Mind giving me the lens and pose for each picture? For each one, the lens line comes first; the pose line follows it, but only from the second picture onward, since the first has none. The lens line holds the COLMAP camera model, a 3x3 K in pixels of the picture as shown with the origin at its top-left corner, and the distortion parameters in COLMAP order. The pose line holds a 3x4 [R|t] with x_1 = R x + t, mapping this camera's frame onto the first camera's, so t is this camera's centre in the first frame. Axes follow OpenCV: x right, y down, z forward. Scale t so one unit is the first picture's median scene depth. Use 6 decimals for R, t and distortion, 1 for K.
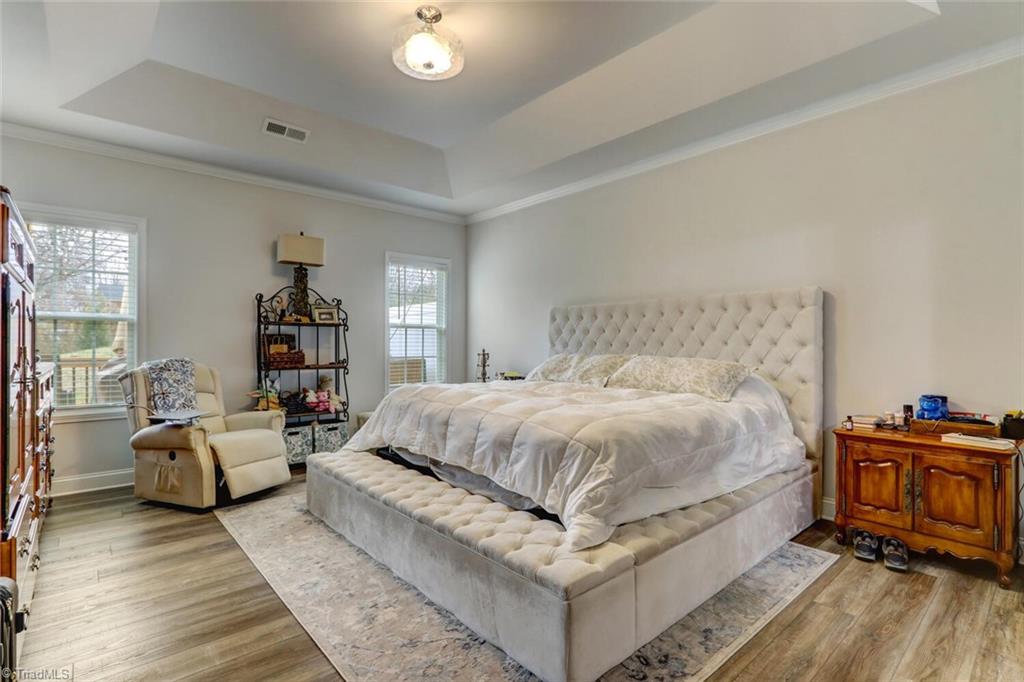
lens RADIAL K [[492.9, 0, 512.0], [0, 492.9, 341.0], [0, 0, 1]] dist [0.000194, -0.000022]
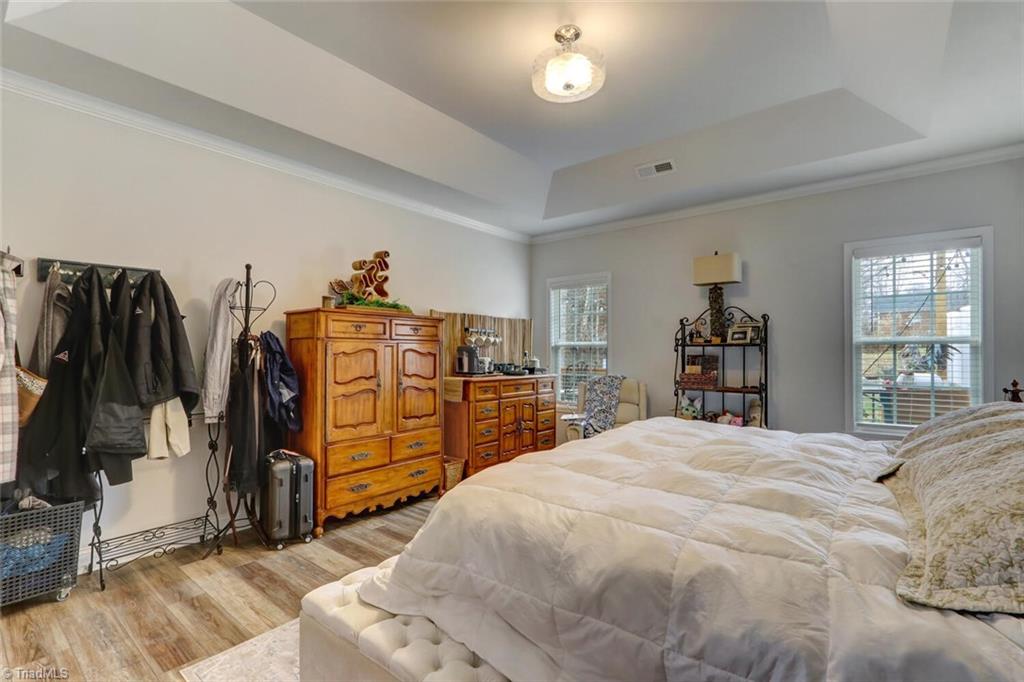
lens RADIAL K [[483.2, 0, 506.6], [0, 483.2, 352.3], [0, 0, 1]] dist [-0.000351, -0.000236]
pose [[0.163255, -0.013450, -0.986492, 0.451804], [-0.001262, 0.999903, -0.013842, -0.005813], [0.986583, 0.003505, 0.163222, 0.427211]]
